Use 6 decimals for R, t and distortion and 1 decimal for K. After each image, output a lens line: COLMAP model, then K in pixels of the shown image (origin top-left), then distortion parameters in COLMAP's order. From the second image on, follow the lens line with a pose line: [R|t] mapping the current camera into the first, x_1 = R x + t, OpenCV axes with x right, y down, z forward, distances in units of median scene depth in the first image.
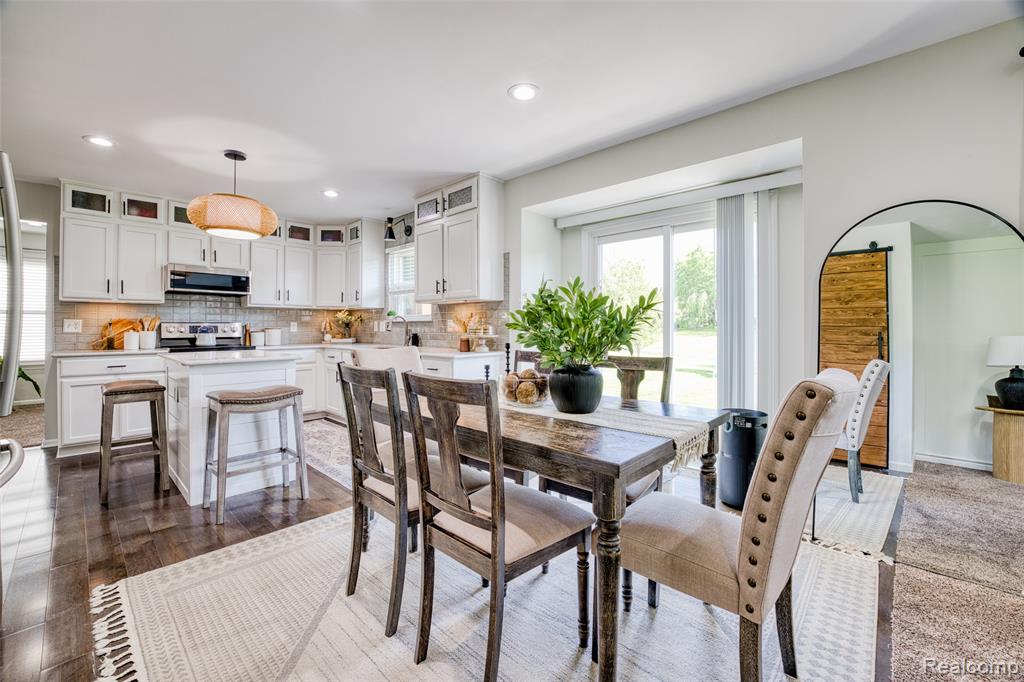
lens RADIAL K [[419.4, 0, 508.6], [0, 419.4, 327.9], [0, 0, 1]] dist [0.000751, 0.000067]
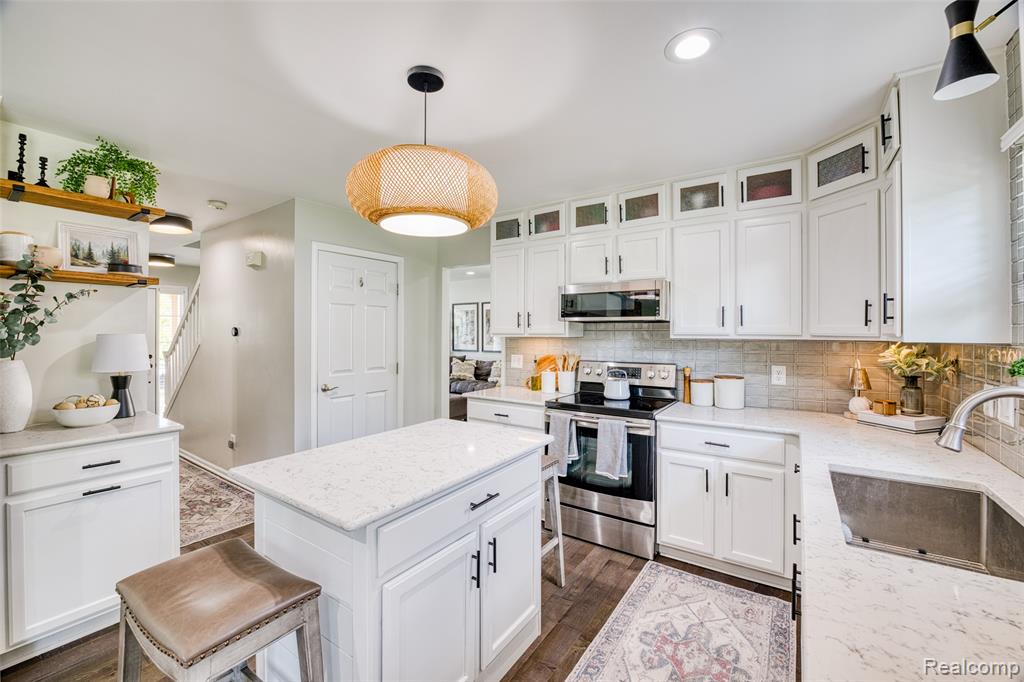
lens RADIAL K [[419.4, 0, 508.6], [0, 419.4, 327.9], [0, 0, 1]] dist [0.000751, 0.000067]
pose [[0.144297, -0.008004, -0.989502, -0.067607], [-0.005317, 0.999947, -0.008864, -0.060250], [0.989520, 0.006540, 0.144246, 0.690161]]
